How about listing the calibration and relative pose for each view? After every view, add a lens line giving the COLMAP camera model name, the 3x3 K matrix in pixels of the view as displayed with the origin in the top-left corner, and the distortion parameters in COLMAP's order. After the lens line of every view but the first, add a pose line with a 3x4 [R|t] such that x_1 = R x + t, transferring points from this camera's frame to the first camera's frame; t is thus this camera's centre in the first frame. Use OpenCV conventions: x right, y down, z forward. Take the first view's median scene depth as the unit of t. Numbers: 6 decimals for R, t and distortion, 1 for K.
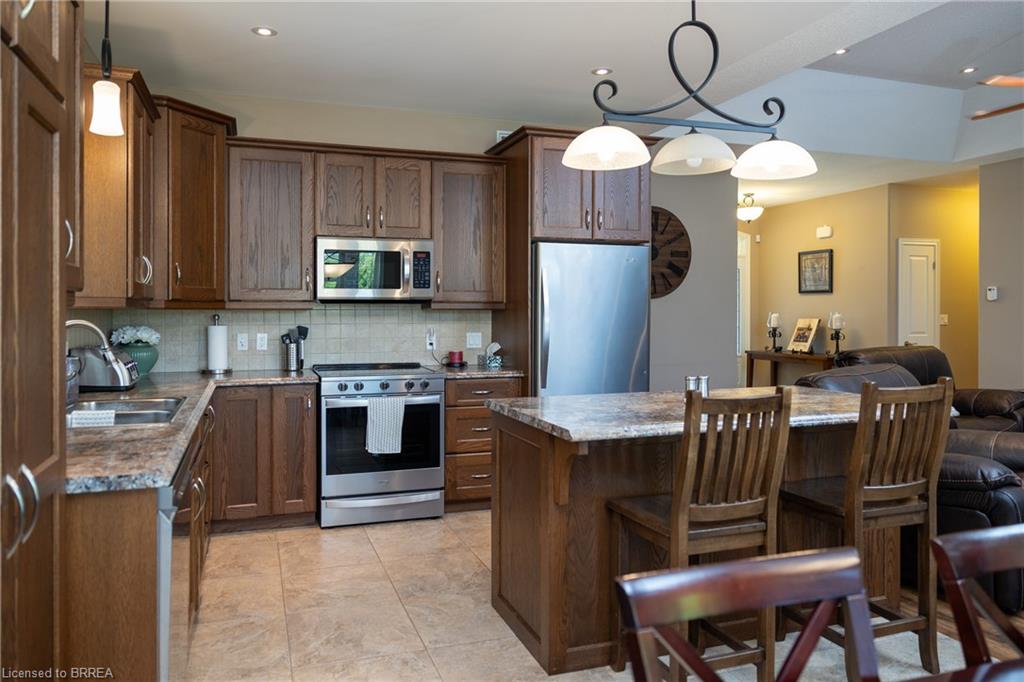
lens RADIAL K [[712.8, 0, 510.0], [0, 712.8, 312.4], [0, 0, 1]] dist [0.003579, 0.000523]
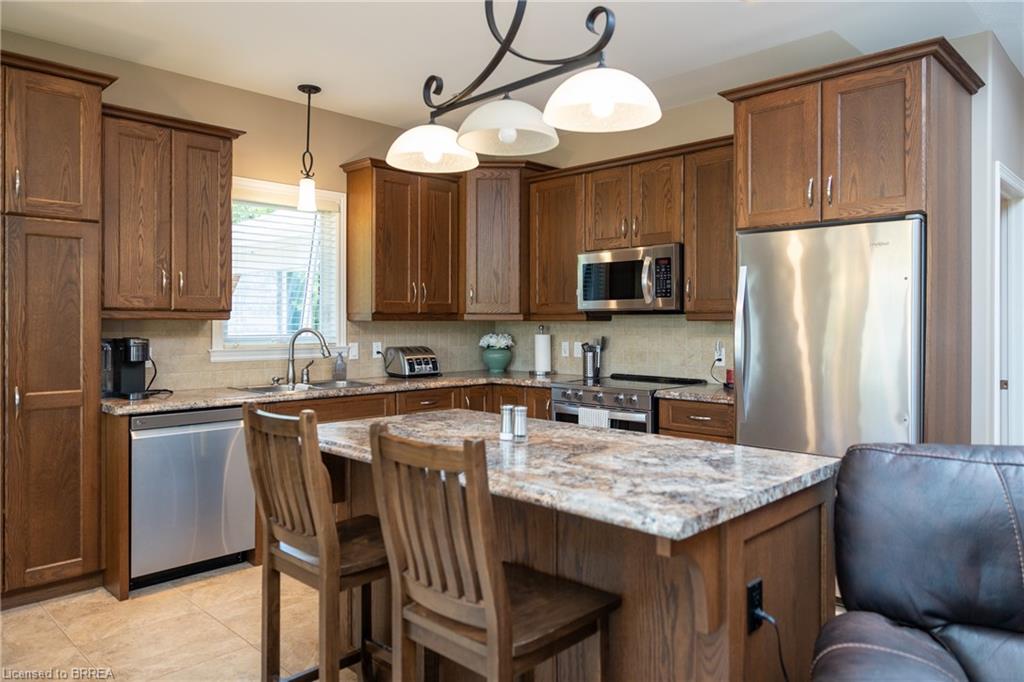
lens RADIAL K [[716.3, 0, 511.5], [0, 716.3, 324.3], [0, 0, 1]] dist [-0.000684, -0.000304]
pose [[0.445183, 0.002810, -0.895435, 0.616838], [0.000419, 0.999994, 0.003347, -0.002470], [0.895440, -0.001865, 0.445179, 0.410670]]
